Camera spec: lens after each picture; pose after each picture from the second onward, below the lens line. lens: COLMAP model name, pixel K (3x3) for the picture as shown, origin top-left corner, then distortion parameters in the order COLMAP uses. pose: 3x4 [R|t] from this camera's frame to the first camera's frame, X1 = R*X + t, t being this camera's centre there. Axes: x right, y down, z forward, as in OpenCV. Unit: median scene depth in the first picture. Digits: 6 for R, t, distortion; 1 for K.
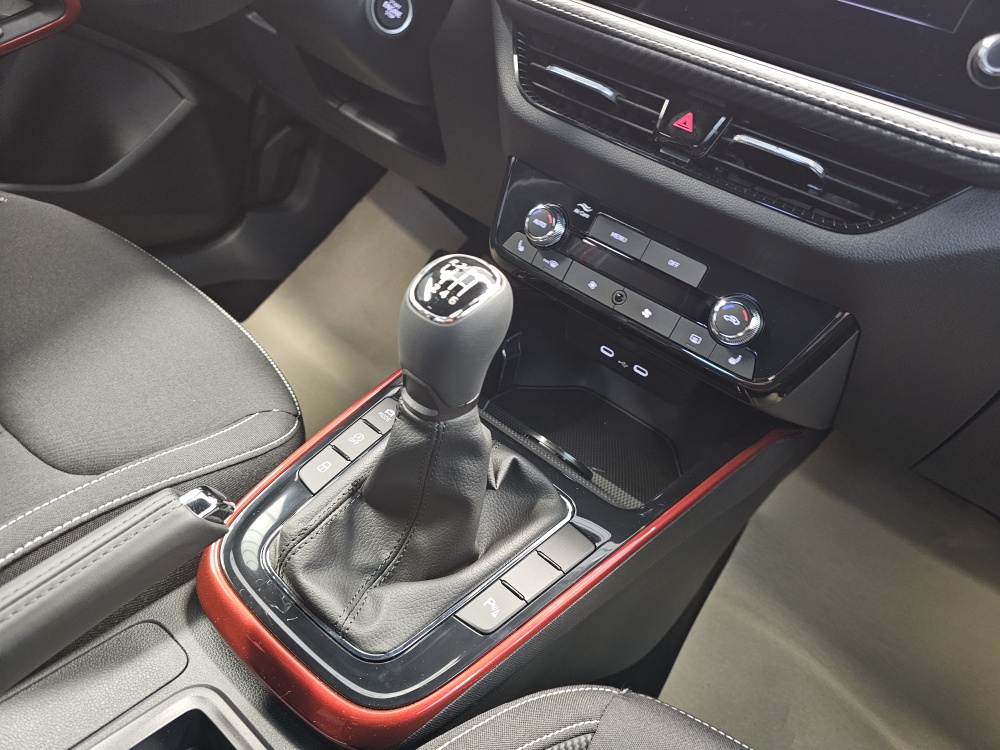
lens RADIAL K [[680.4, 0, 494.4], [0, 680.4, 370.0], [0, 0, 1]] dist [0.065603, -0.103525]
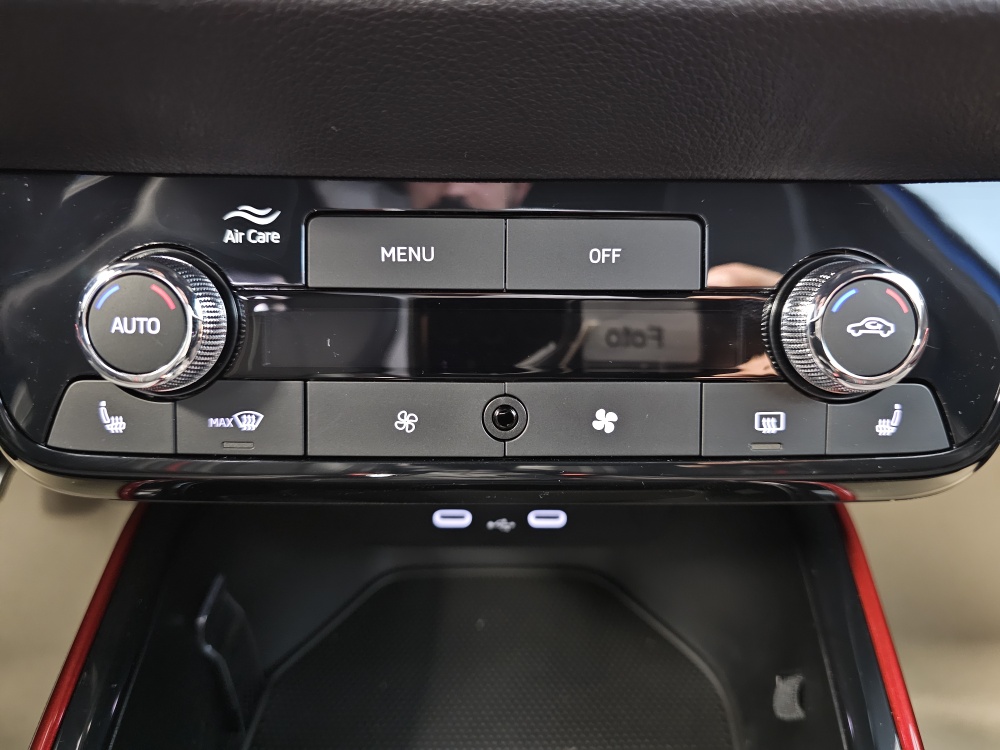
lens RADIAL K [[680.4, 0, 494.4], [0, 680.4, 370.0], [0, 0, 1]] dist [0.065603, -0.103525]
pose [[0.756783, -0.471888, 0.452329, 0.042188], [0.487719, 0.868358, 0.089913, -0.152279], [-0.435212, 0.152565, 0.887307, 0.688878]]
